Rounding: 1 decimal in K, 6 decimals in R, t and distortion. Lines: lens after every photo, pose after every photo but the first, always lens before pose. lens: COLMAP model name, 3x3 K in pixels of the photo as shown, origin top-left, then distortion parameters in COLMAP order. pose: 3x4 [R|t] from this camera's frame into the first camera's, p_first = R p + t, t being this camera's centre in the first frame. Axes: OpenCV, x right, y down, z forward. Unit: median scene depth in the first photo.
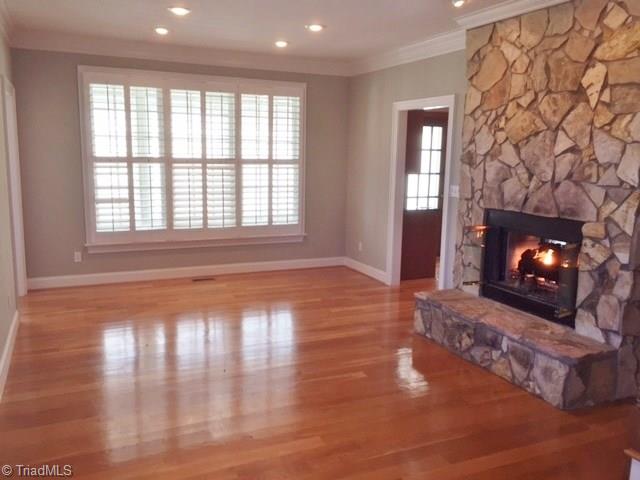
lens RADIAL K [[545.4, 0, 315.6], [0, 545.4, 244.2], [0, 0, 1]] dist [0.028279, -0.055706]
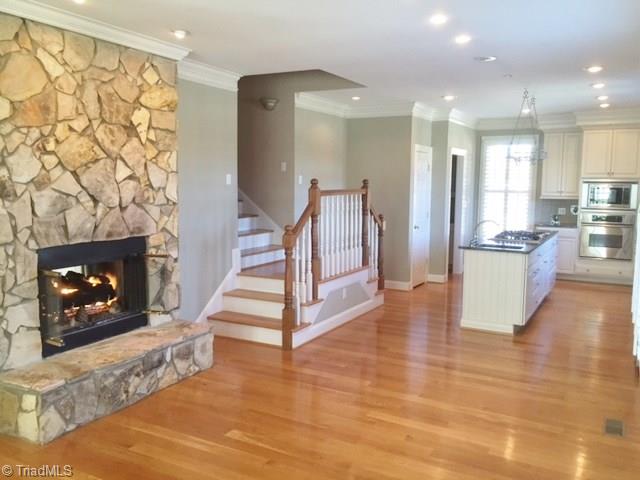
lens RADIAL K [[545.4, 0, 316.3], [0, 545.4, 238.8], [0, 0, 1]] dist [0.028279, -0.055706]
pose [[-0.609281, -0.110397, 0.785232, -0.654325], [0.111194, 0.968582, 0.222453, -0.247316], [-0.785120, 0.222849, -0.577863, 1.323660]]
